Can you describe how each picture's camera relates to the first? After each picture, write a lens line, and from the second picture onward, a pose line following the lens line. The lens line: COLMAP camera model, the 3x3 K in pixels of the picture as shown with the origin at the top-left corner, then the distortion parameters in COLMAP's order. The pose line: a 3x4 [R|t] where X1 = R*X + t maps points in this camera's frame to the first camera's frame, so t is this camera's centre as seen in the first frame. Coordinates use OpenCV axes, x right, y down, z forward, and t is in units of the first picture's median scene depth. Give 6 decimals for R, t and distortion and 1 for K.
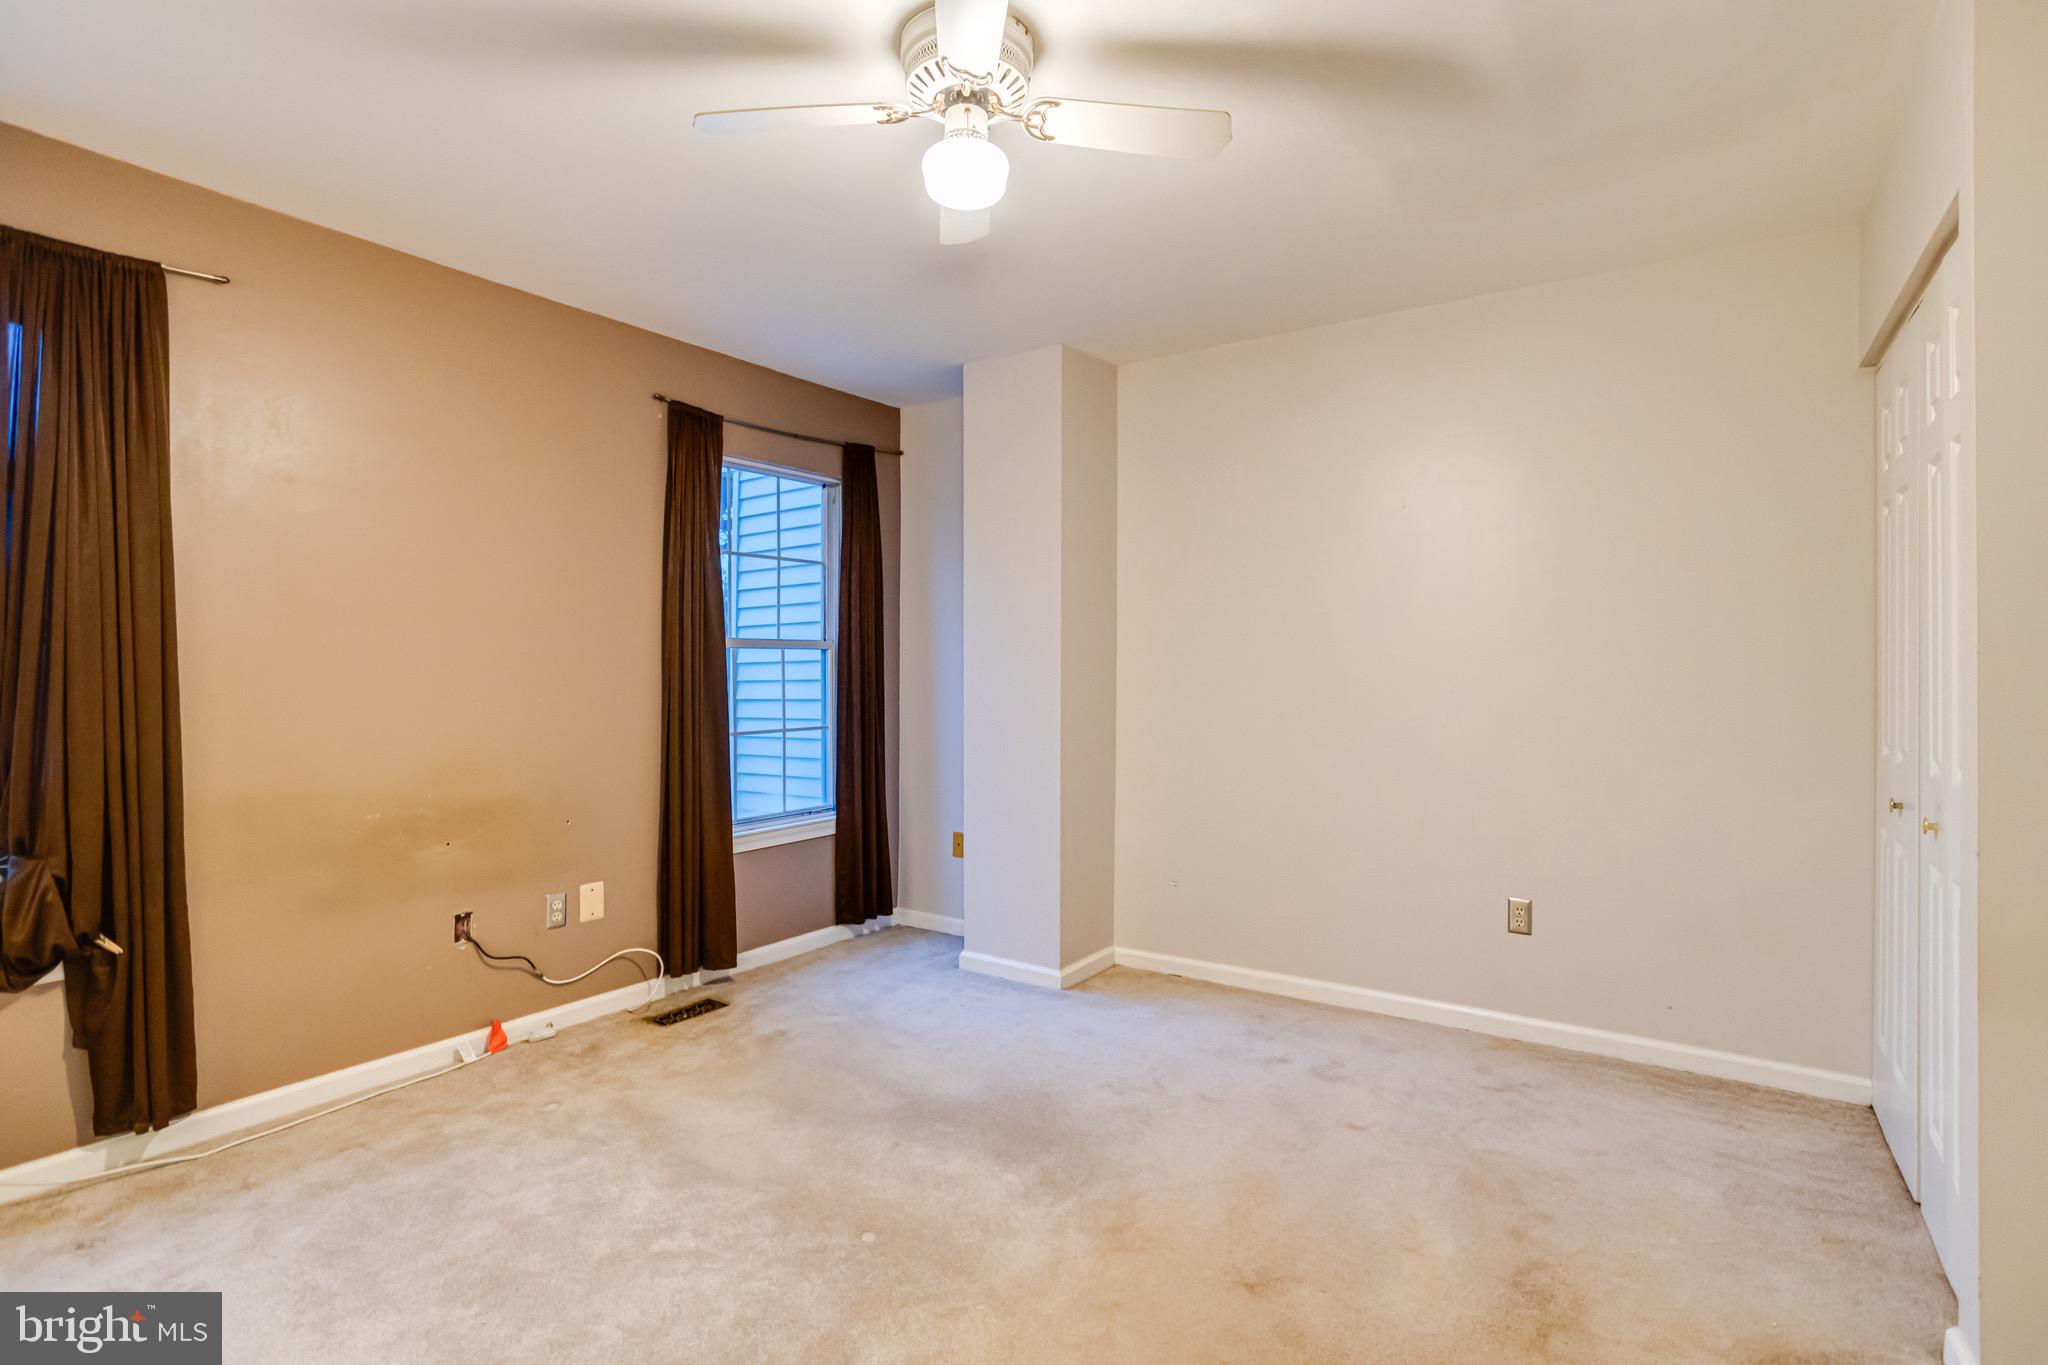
lens RADIAL K [[995.1, 0, 1025.2], [0, 995.1, 684.3], [0, 0, 1]] dist [-0.044389, 0.025183]
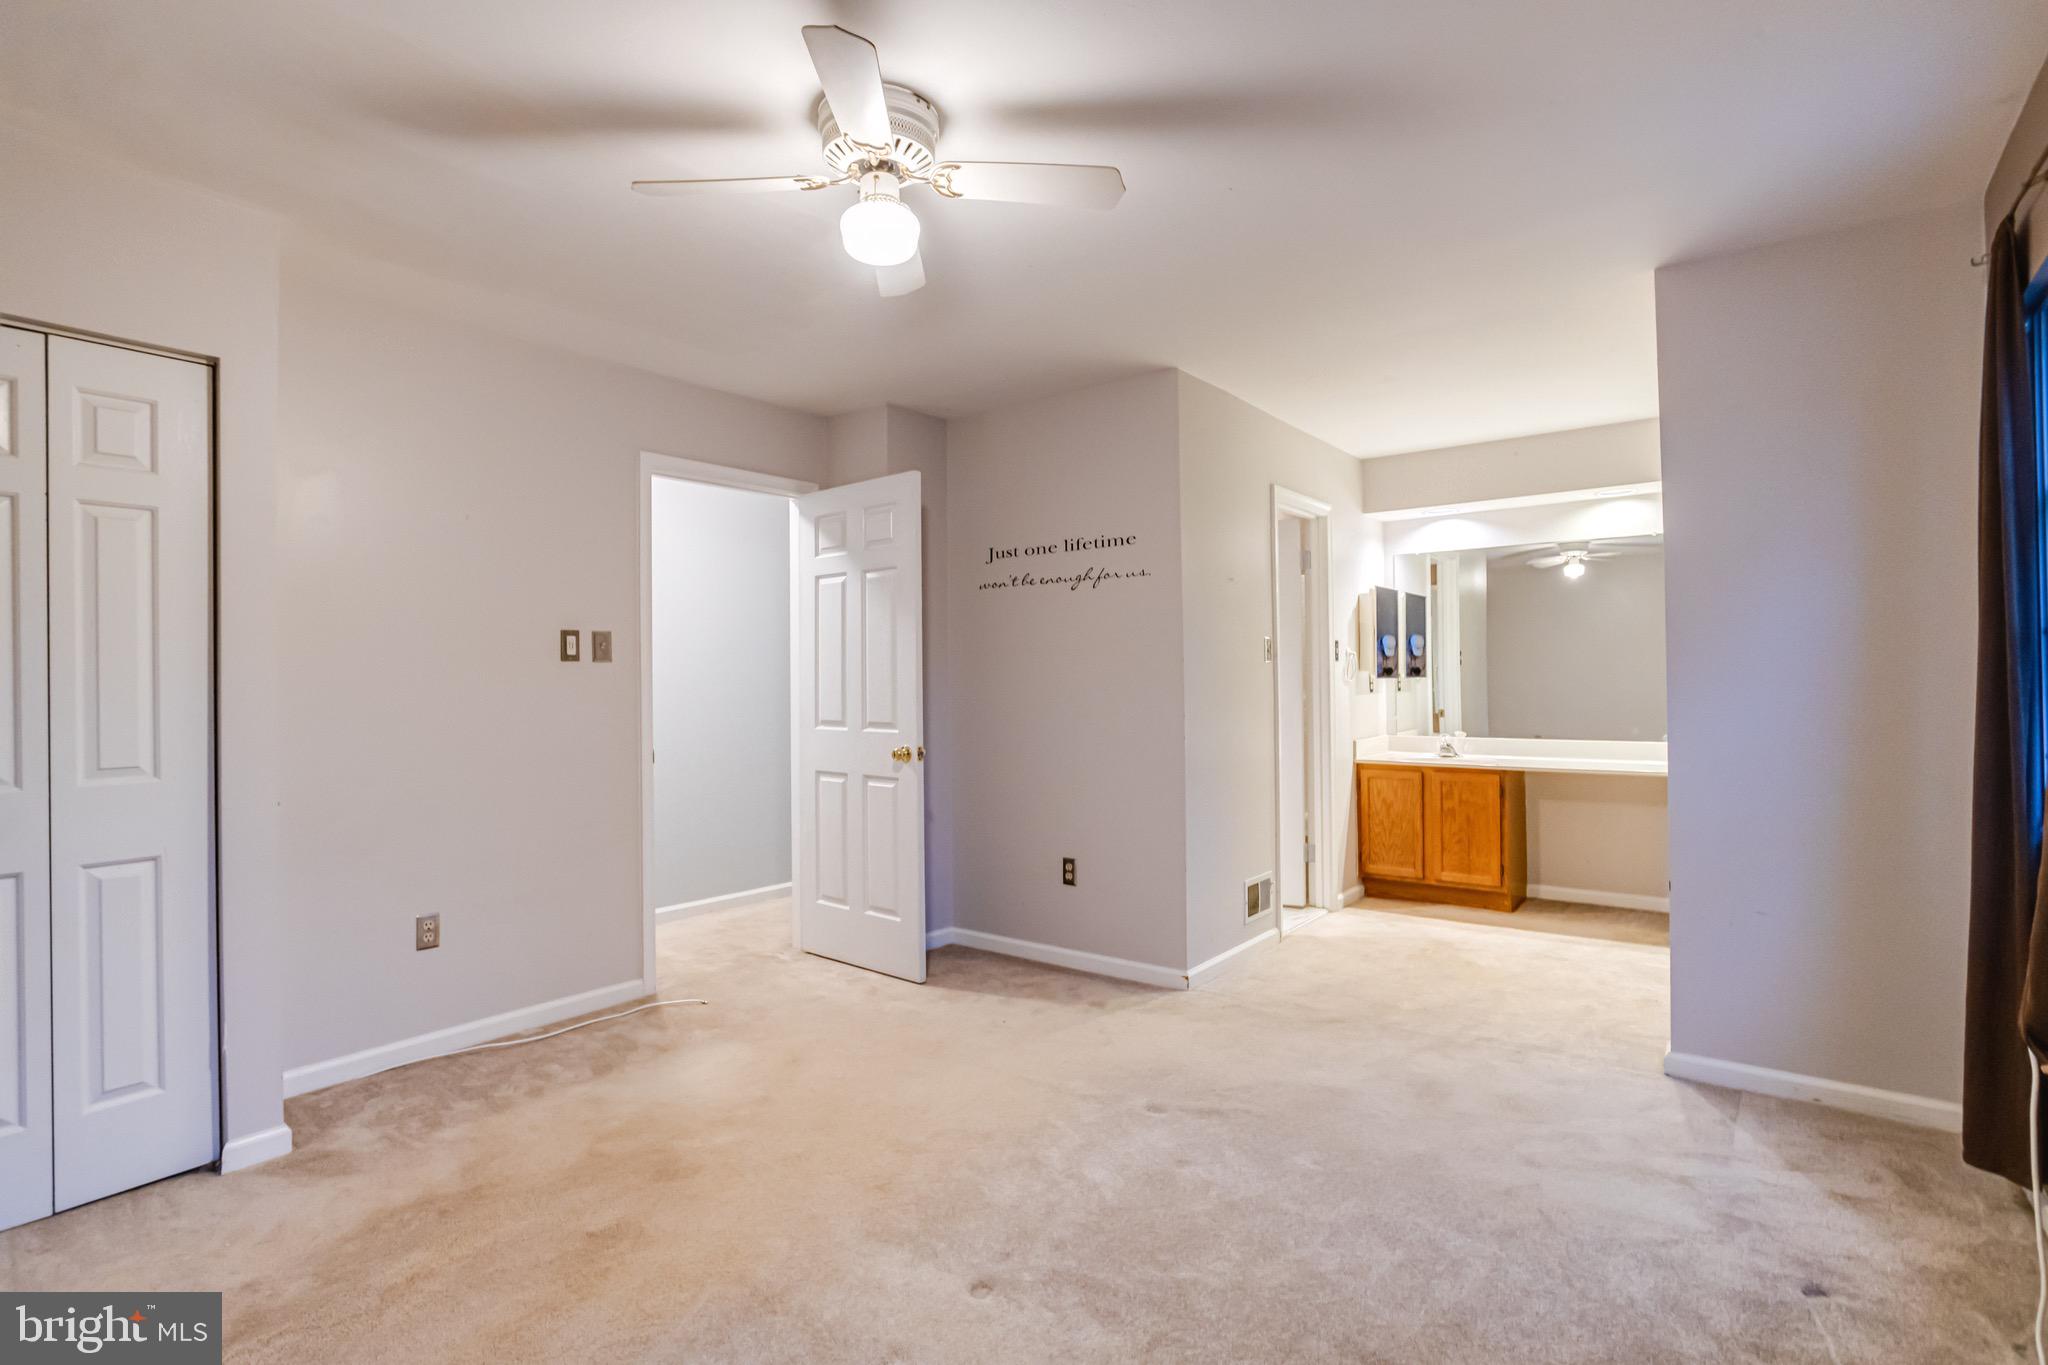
lens RADIAL K [[995.1, 0, 1025.2], [0, 995.1, 684.3], [0, 0, 1]] dist [-0.044389, 0.025183]
pose [[-0.997987, 0.006436, 0.063095, -0.177170], [0.007720, 0.999768, 0.020113, -0.018851], [-0.062951, 0.020560, -0.997805, 1.325302]]
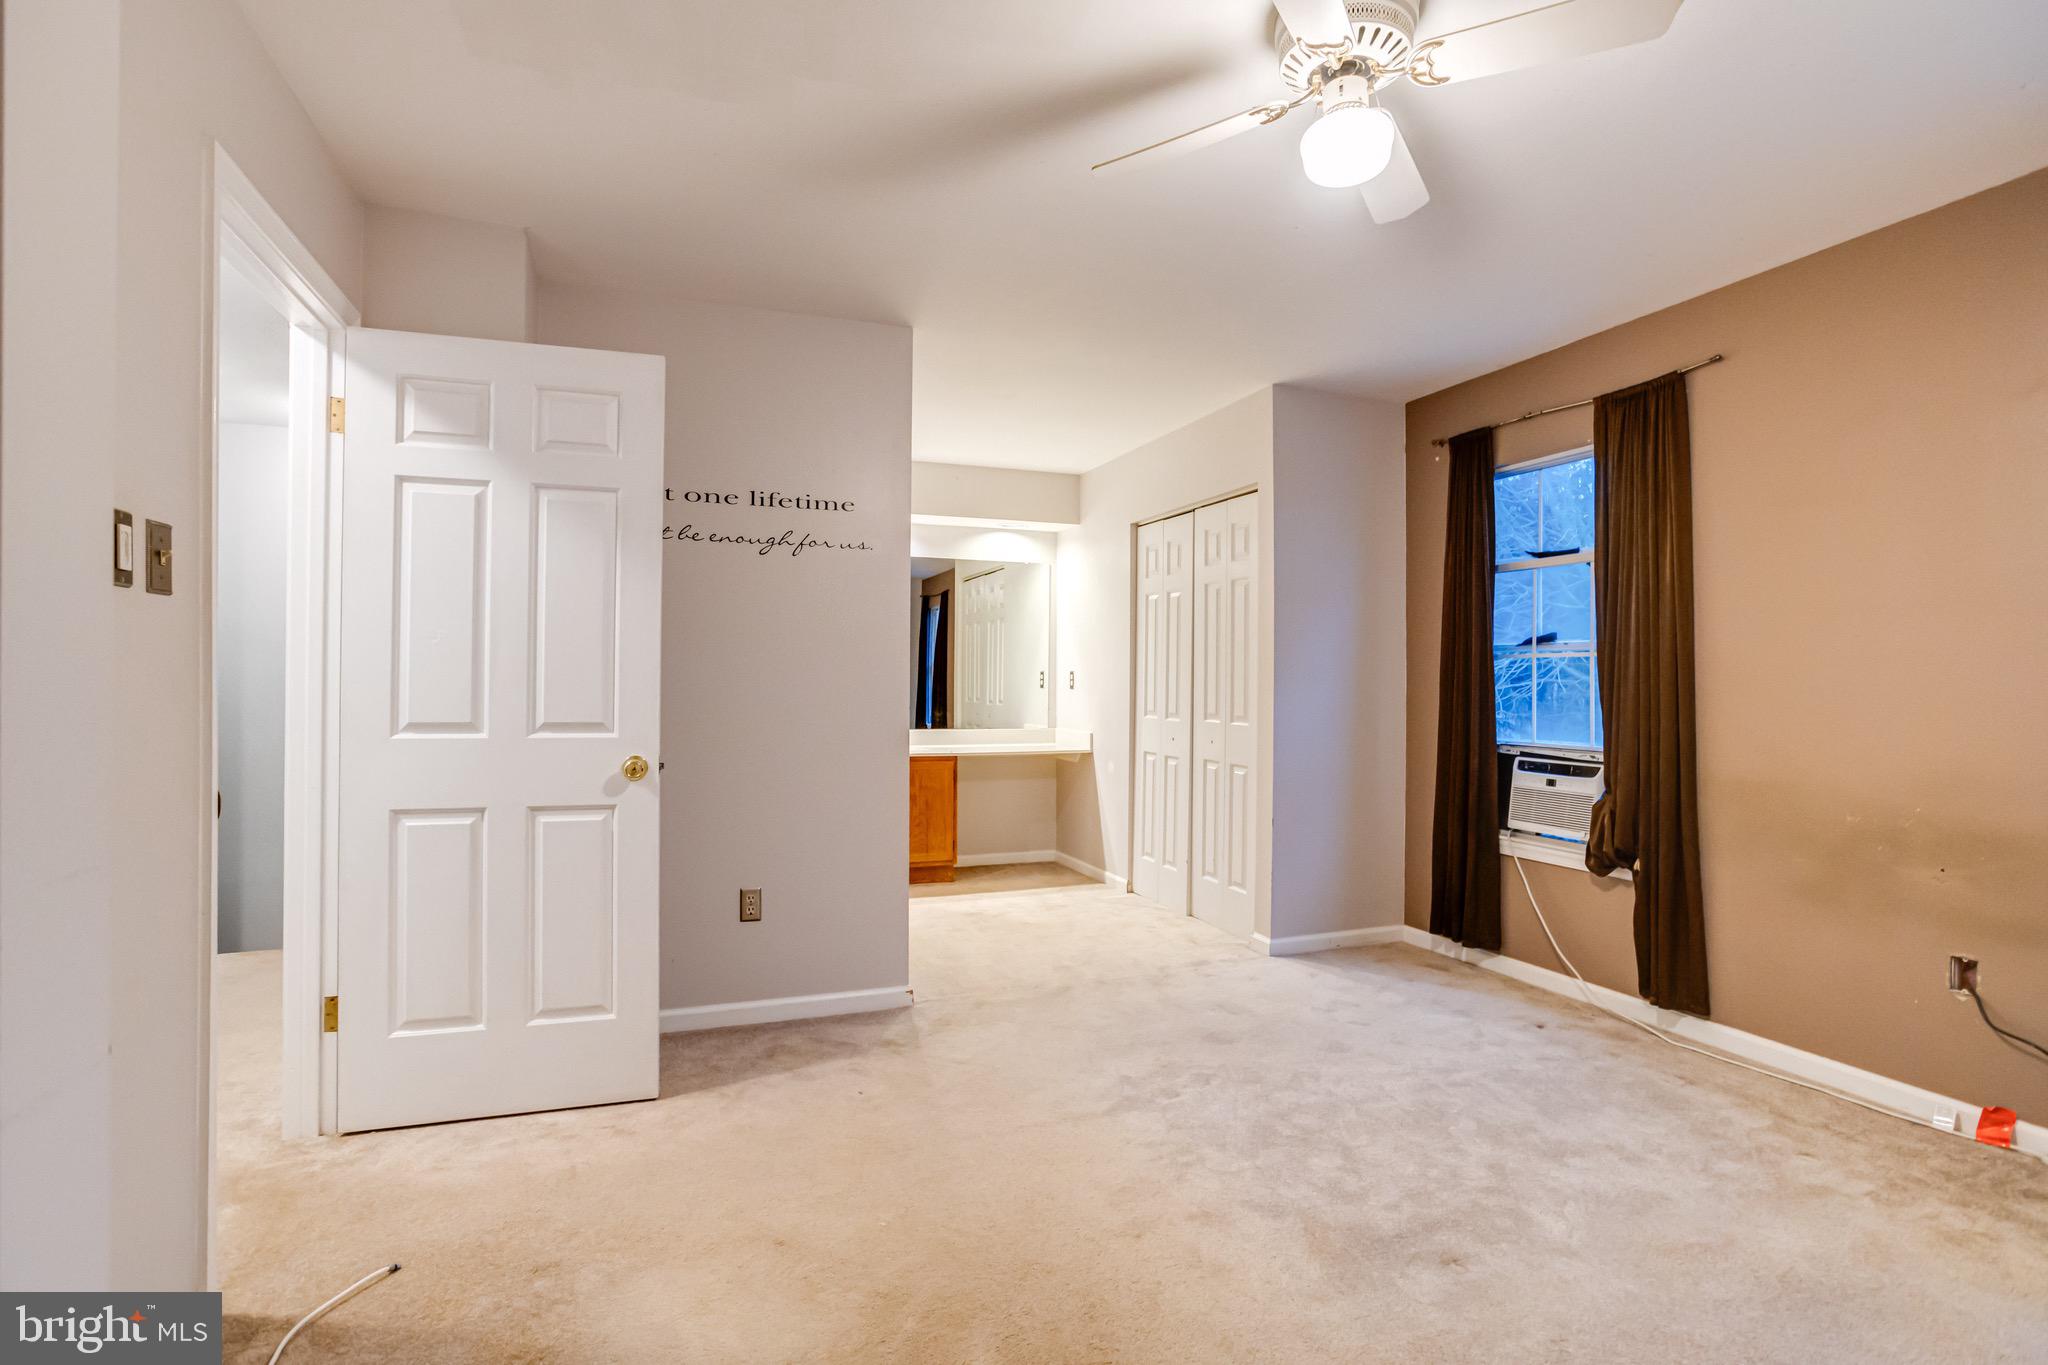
lens RADIAL K [[995.1, 0, 1025.2], [0, 995.1, 684.3], [0, 0, 1]] dist [-0.044389, 0.025183]
pose [[-0.568390, -0.005442, -0.822741, 0.586222], [-0.021110, 0.999745, 0.007972, 0.008818], [0.822488, 0.021900, -0.568360, 0.821265]]
